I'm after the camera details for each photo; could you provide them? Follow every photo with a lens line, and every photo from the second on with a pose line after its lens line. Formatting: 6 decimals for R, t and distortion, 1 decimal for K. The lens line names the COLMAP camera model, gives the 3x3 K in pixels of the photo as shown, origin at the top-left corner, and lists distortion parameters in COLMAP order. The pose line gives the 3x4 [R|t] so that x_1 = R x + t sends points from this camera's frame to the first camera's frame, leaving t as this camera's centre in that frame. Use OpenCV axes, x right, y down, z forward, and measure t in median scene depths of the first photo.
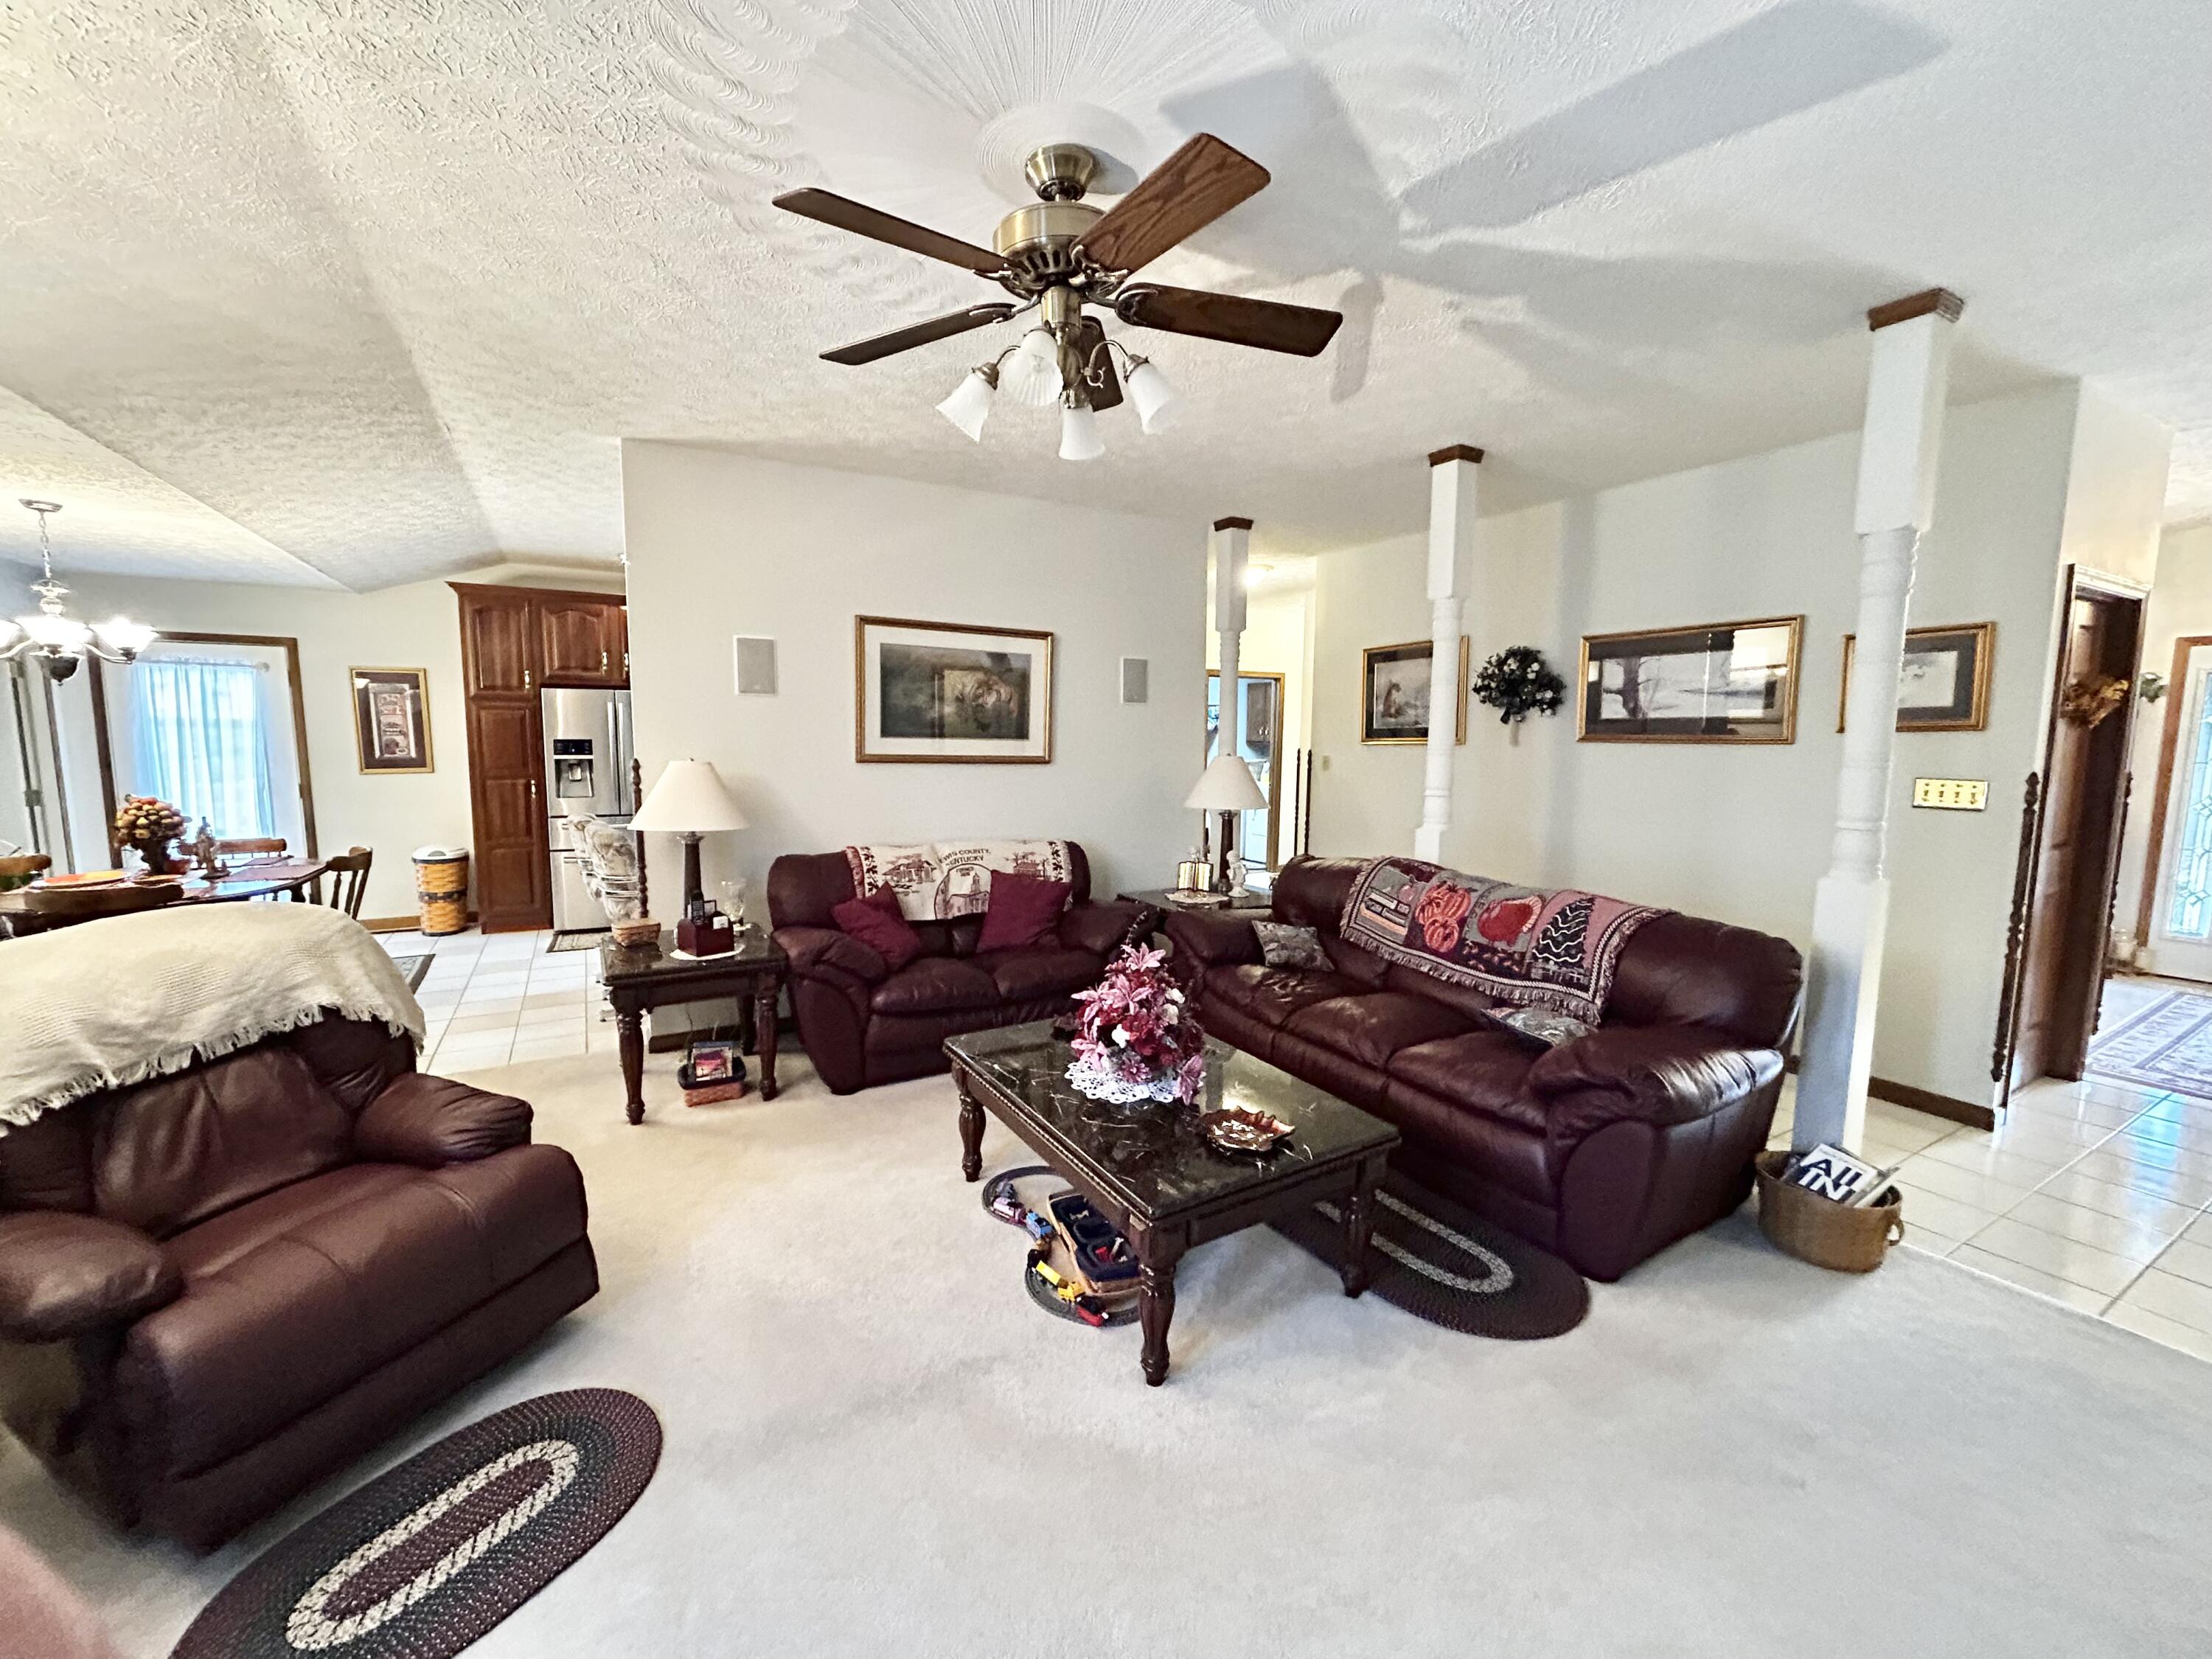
lens RADIAL K [[886.1, 0, 1106.0], [0, 886.1, 829.5], [0, 0, 1]] dist [-0.001867, -0.000529]
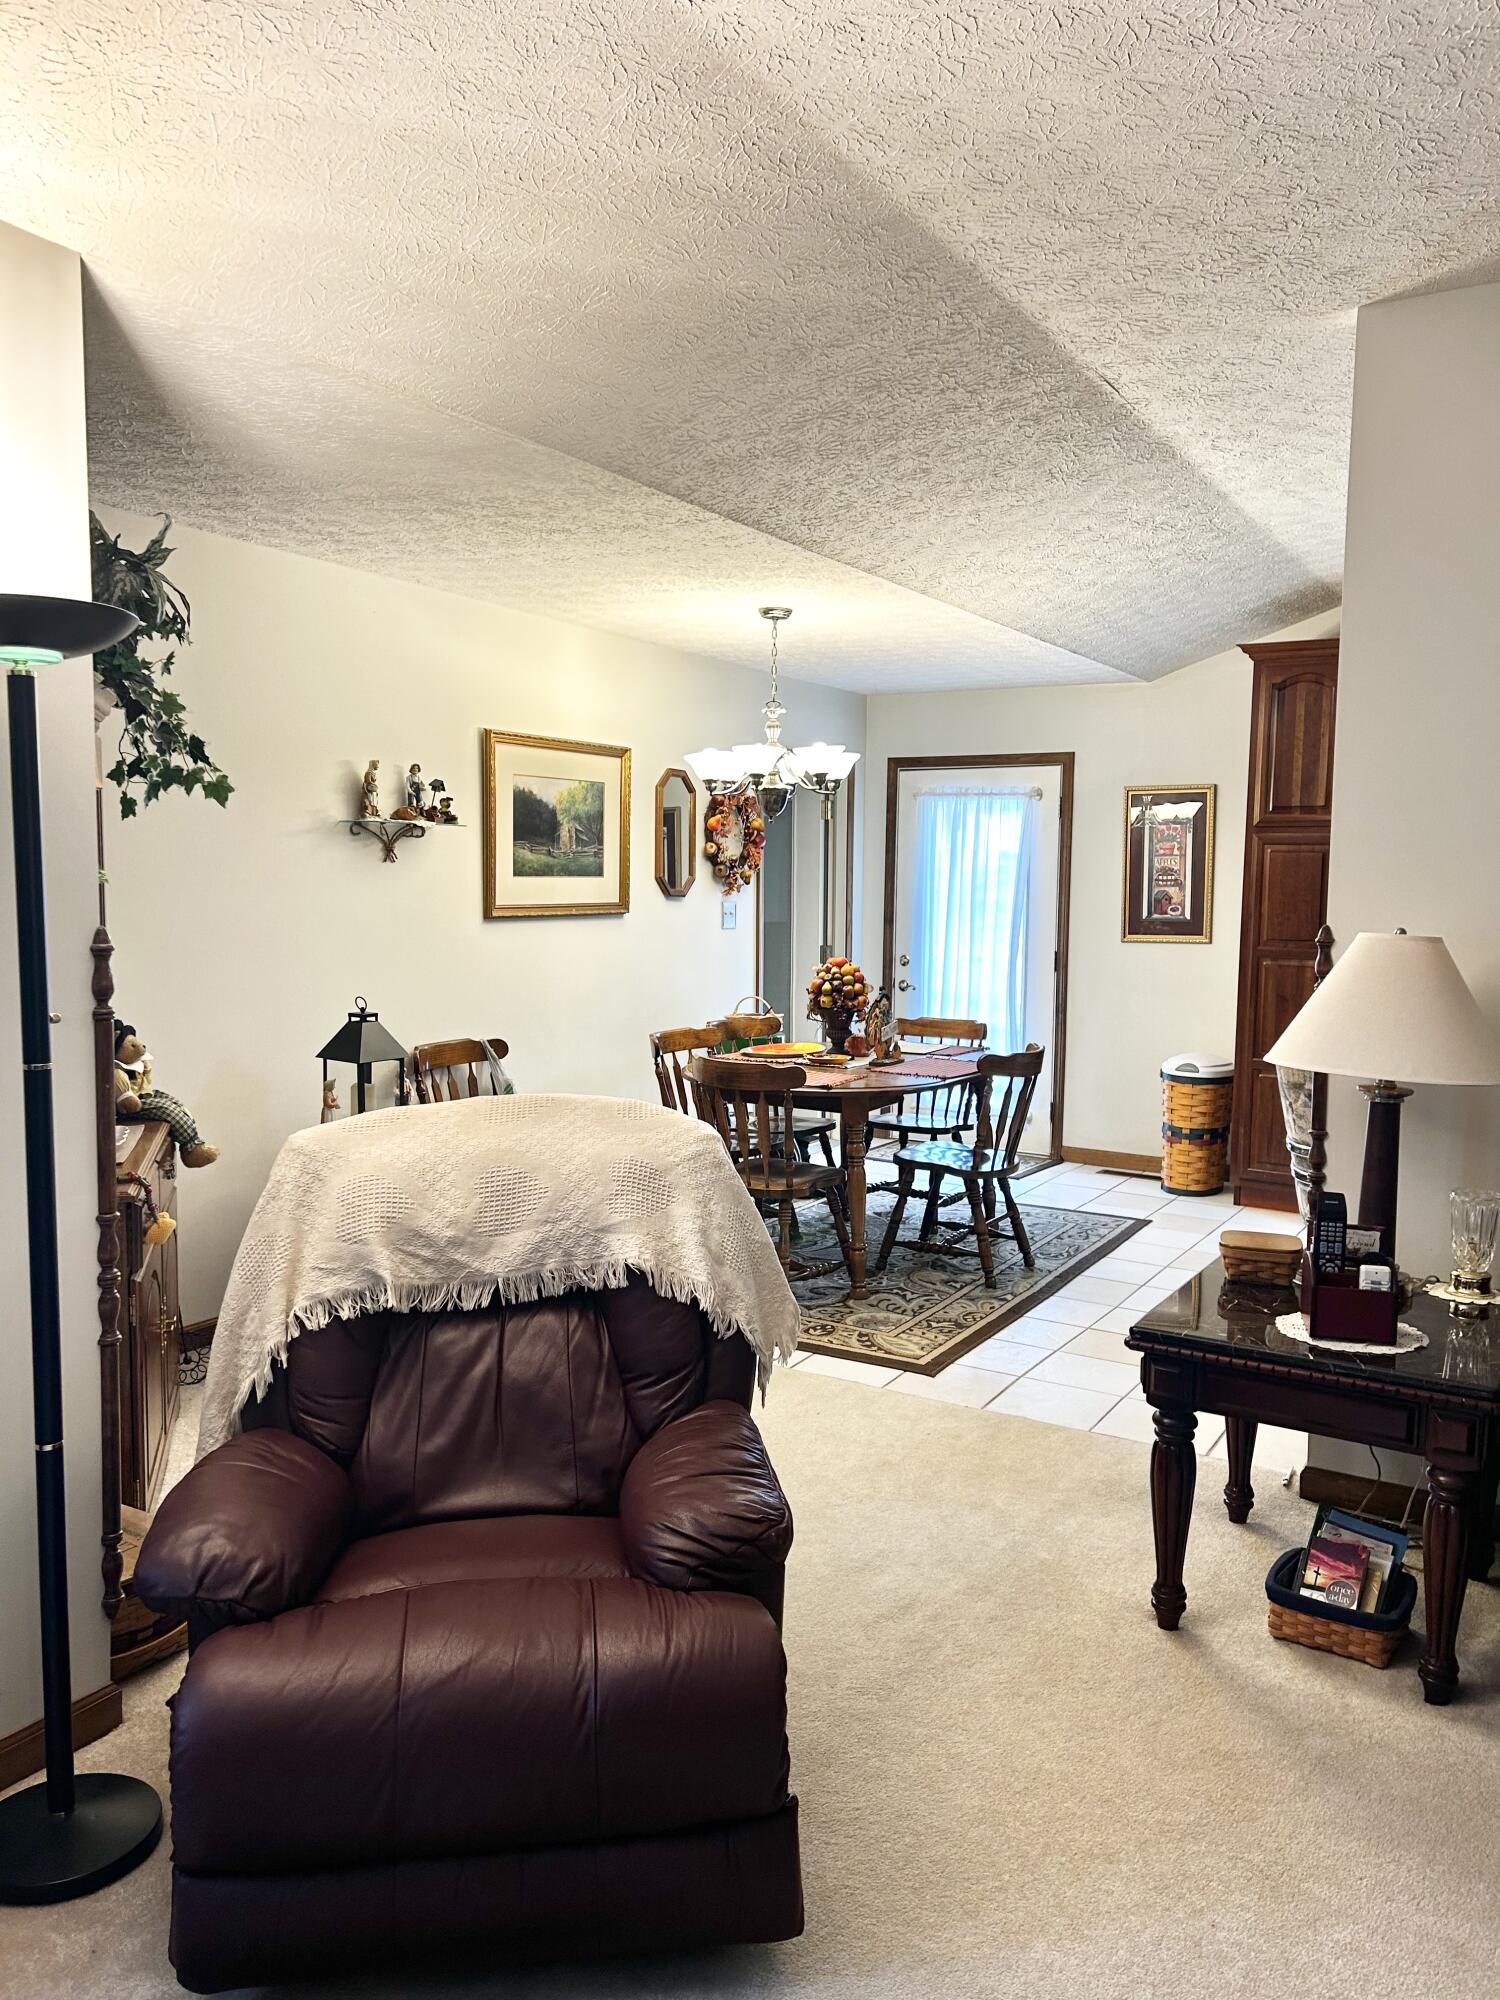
lens RADIAL K [[1495.3, 0, 750.0], [0, 1495.3, 1000.0], [0, 0, 1]] dist [0.067054, -0.090962]
pose [[0.472693, 0.070505, -0.878402, 0.101682], [-0.104075, 0.994285, 0.023801, -0.026375], [0.875060, 0.080169, 0.477329, 0.333388]]
